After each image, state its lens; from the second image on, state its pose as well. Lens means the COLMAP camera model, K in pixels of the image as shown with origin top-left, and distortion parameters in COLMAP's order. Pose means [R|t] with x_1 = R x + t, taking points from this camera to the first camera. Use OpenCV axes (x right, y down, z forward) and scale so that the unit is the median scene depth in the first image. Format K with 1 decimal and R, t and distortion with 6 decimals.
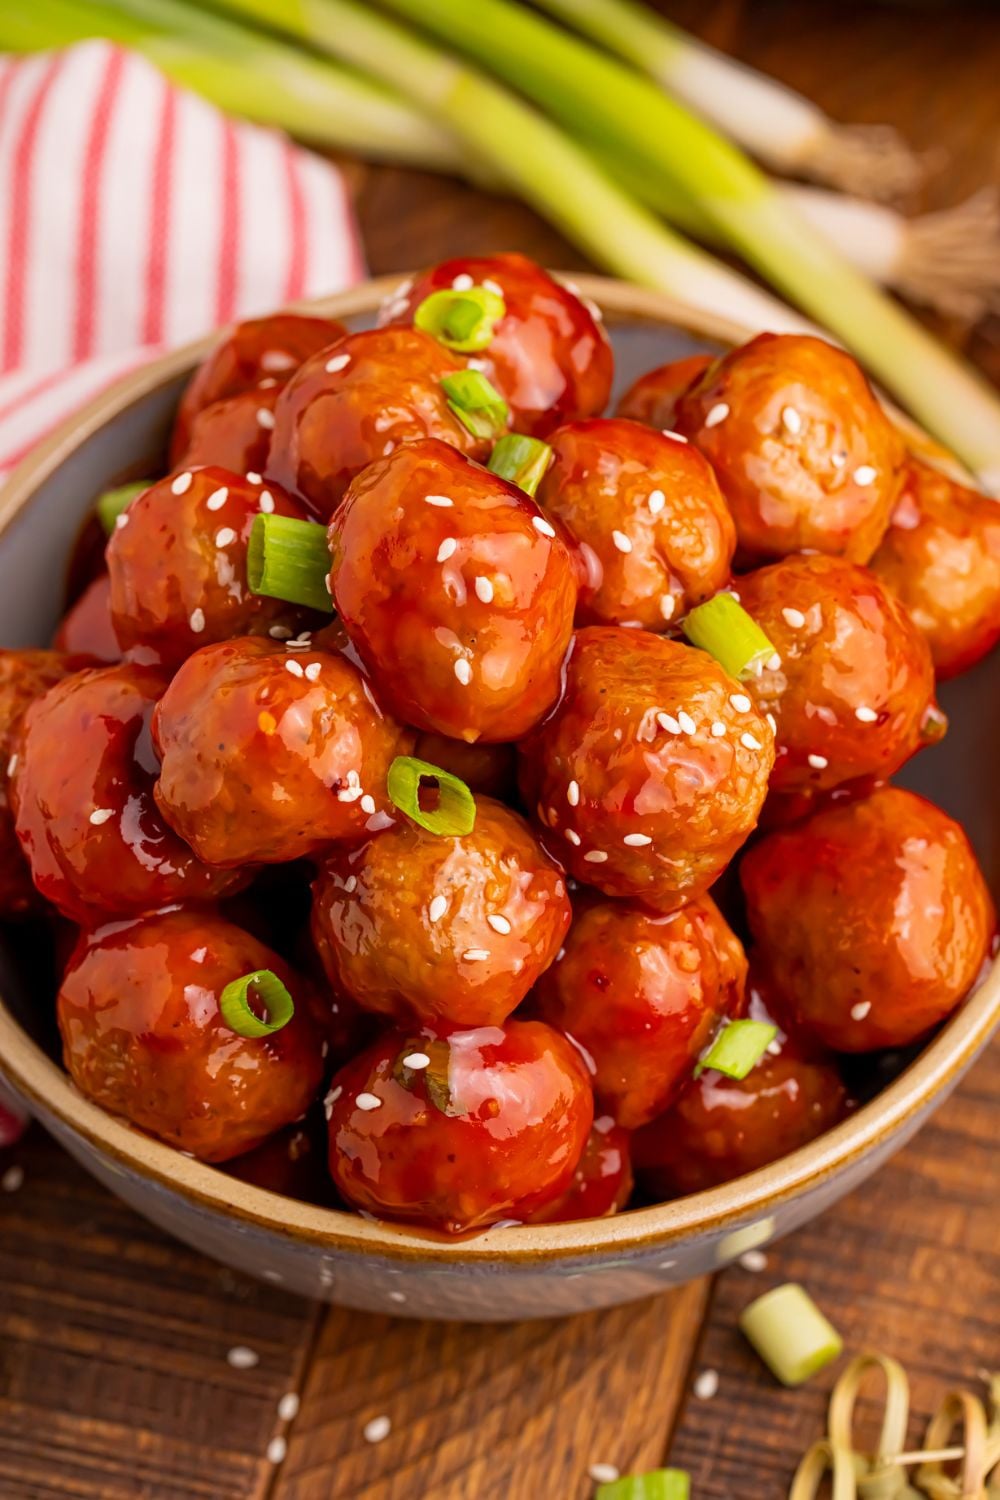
lens RADIAL K [[5011.0, 0, 552.7], [0, 5011.0, 752.5], [0, 0, 1]] dist [0.215306, 1.093363]
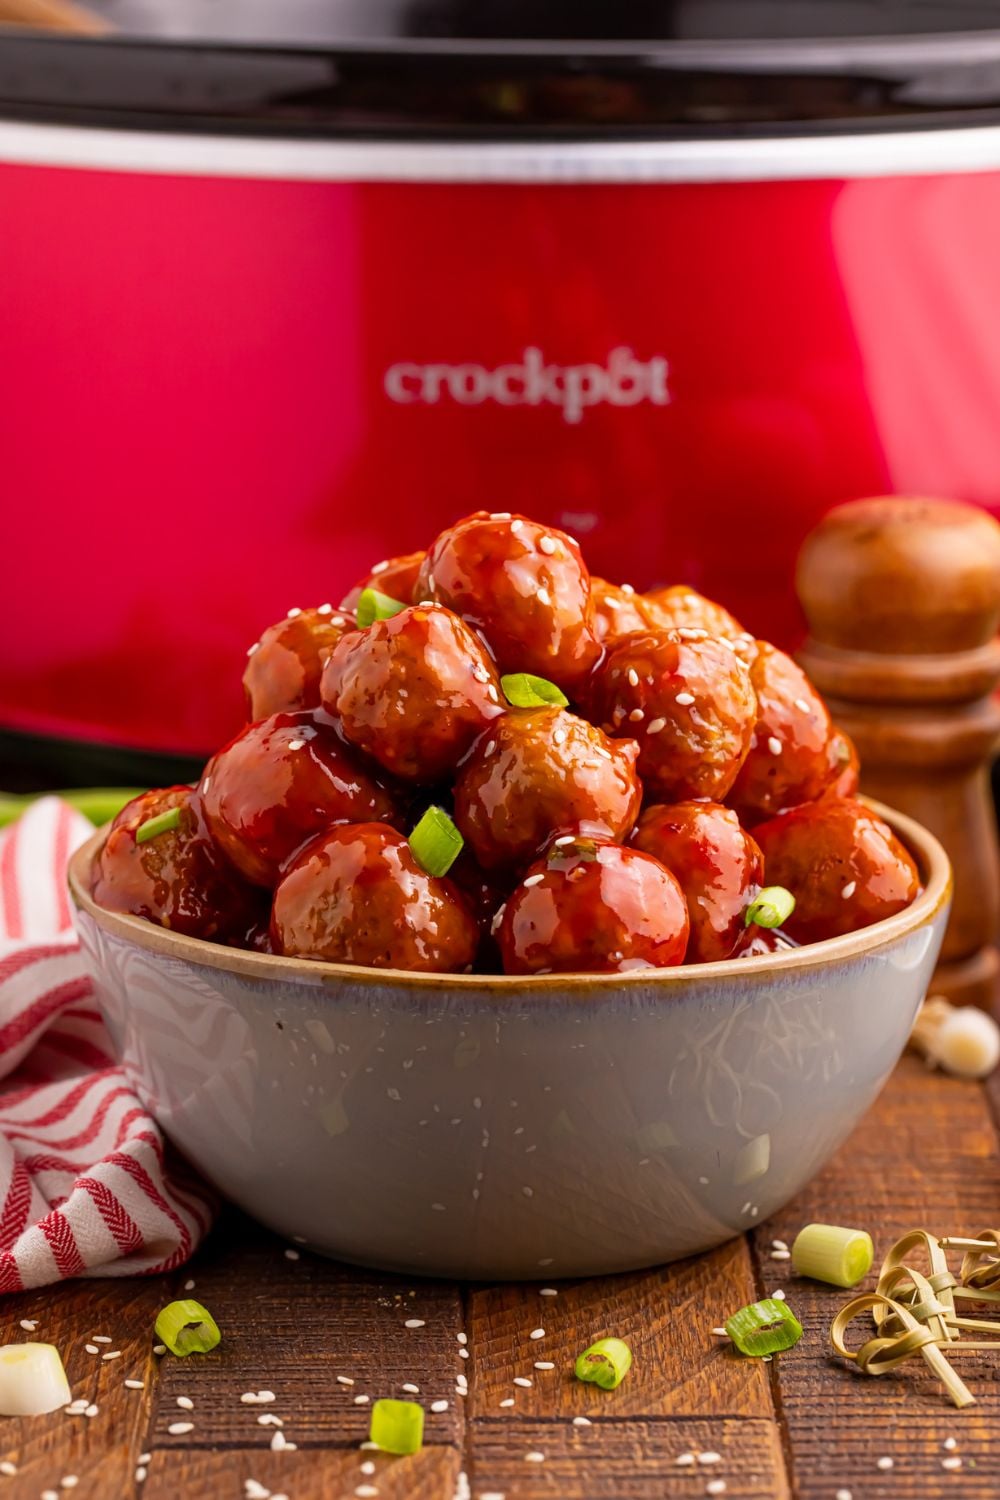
lens RADIAL K [[5011.0, 0, 552.7], [0, 5011.0, 752.5], [0, 0, 1]] dist [0.215306, 1.093363]
pose [[0.962905, -0.059407, 0.263219, -0.379531], [0.221428, 0.731451, -0.644941, 0.902745], [-0.154218, 0.679302, 0.717472, 0.017344]]
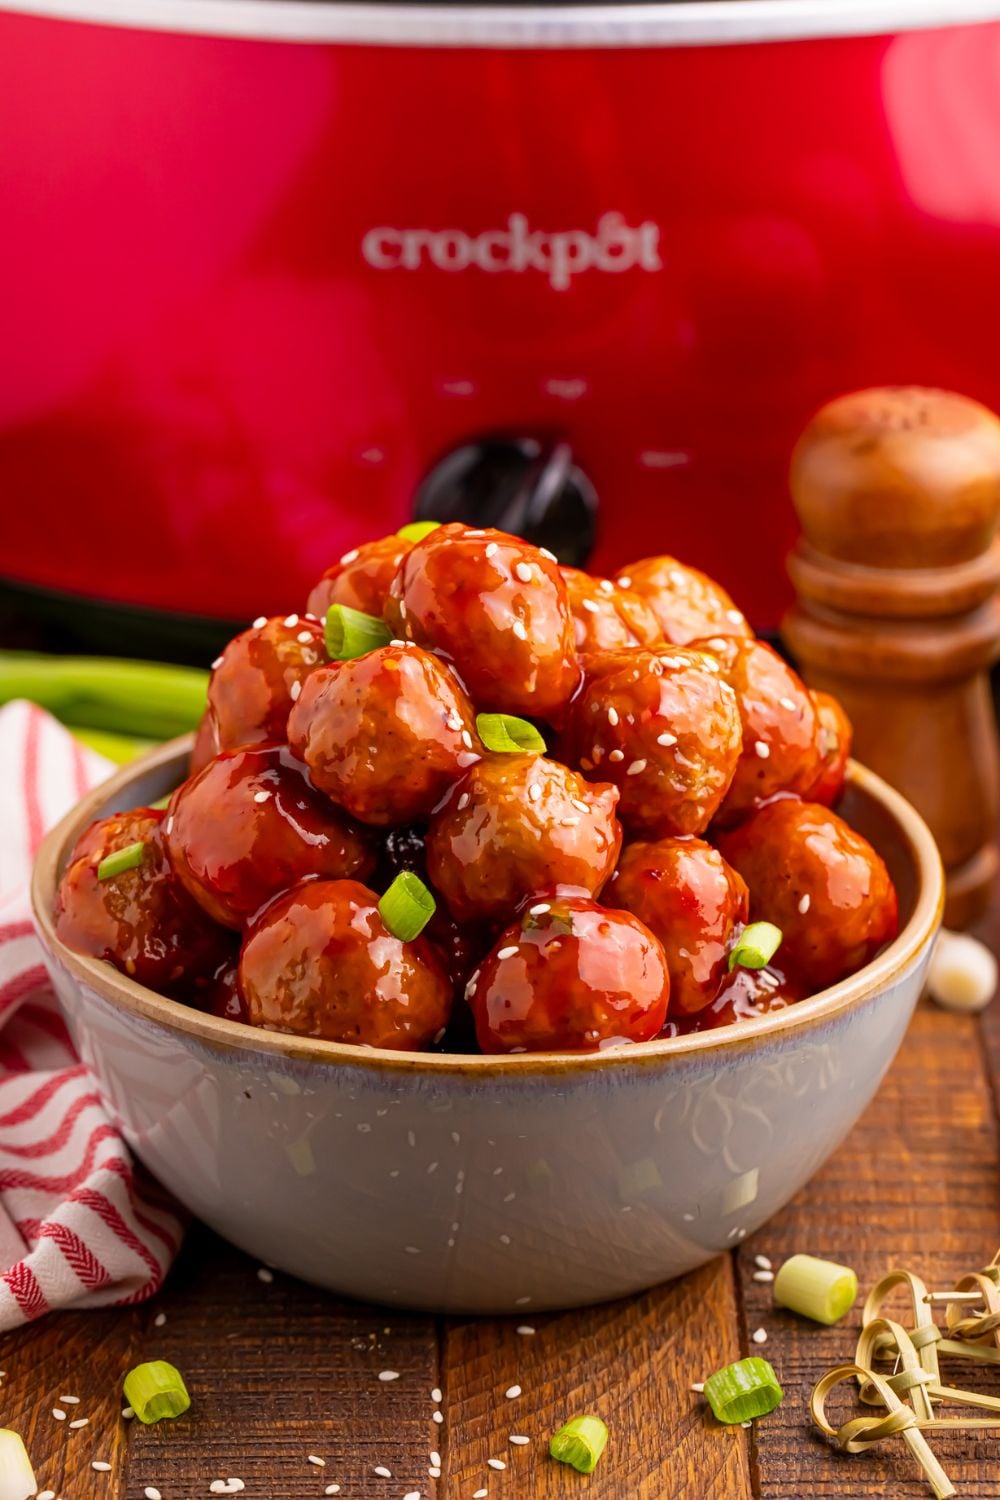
lens RADIAL K [[5011.0, 0, 552.7], [0, 5011.0, 752.5], [0, 0, 1]] dist [0.215306, 1.093363]
pose [[0.964482, -0.102250, 0.243557, -0.333341], [0.217687, 0.829952, -0.513607, 0.689457], [-0.149625, 0.548384, 0.822732, -0.092682]]
